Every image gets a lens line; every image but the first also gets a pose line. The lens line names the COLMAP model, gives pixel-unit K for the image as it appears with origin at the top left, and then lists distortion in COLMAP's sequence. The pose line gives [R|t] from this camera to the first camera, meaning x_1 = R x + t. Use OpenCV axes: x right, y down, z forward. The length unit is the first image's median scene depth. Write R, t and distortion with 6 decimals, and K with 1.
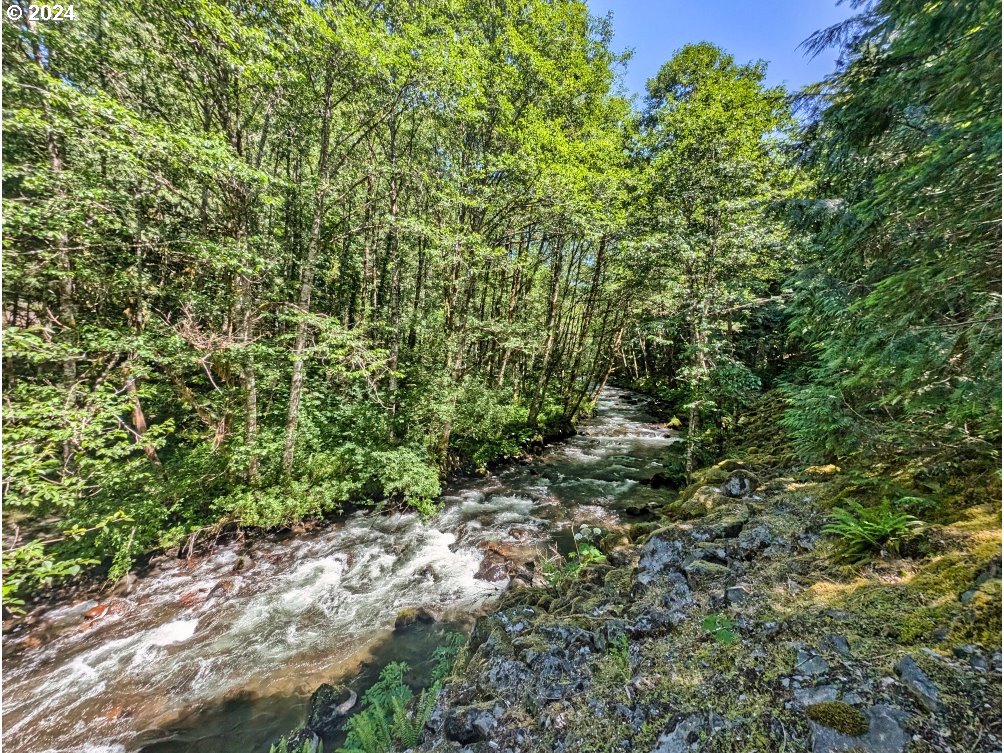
lens RADIAL K [[386.8, 0, 502.0], [0, 386.8, 376.5], [0, 0, 1]] dist [0.002263, -0.000203]
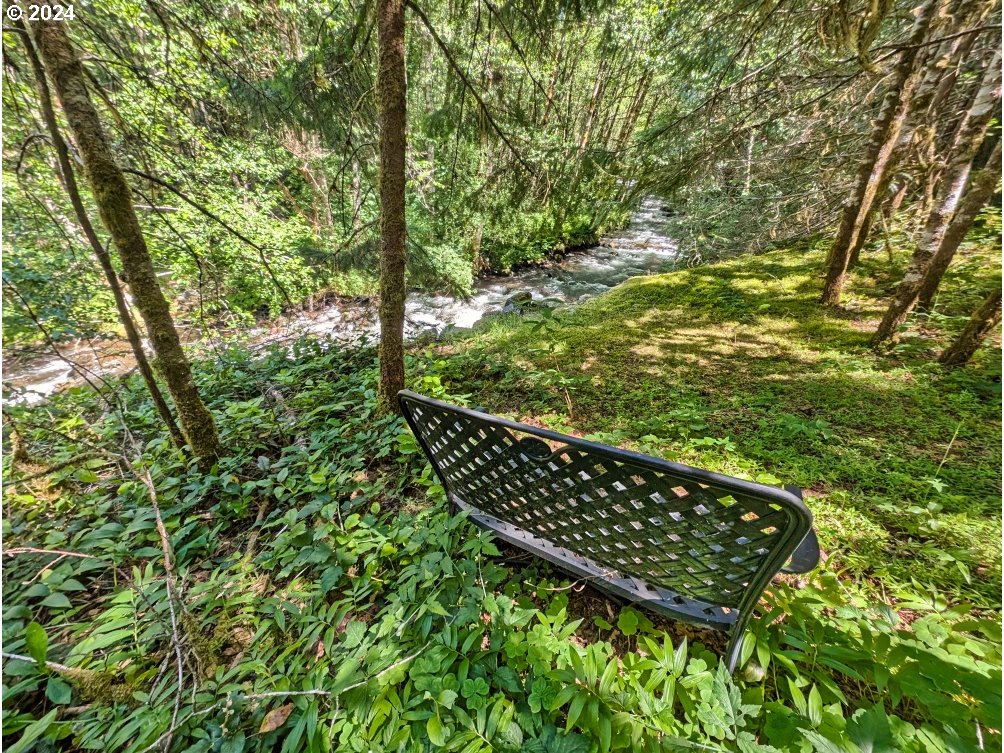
lens RADIAL K [[386.8, 0, 502.0], [0, 386.8, 376.5], [0, 0, 1]] dist [0.002263, -0.000203]
pose [[0.994302, 0.084980, -0.064365, 0.033416], [-0.045299, 0.883355, 0.466510, -0.026506], [0.096501, -0.460936, 0.882171, -0.196749]]
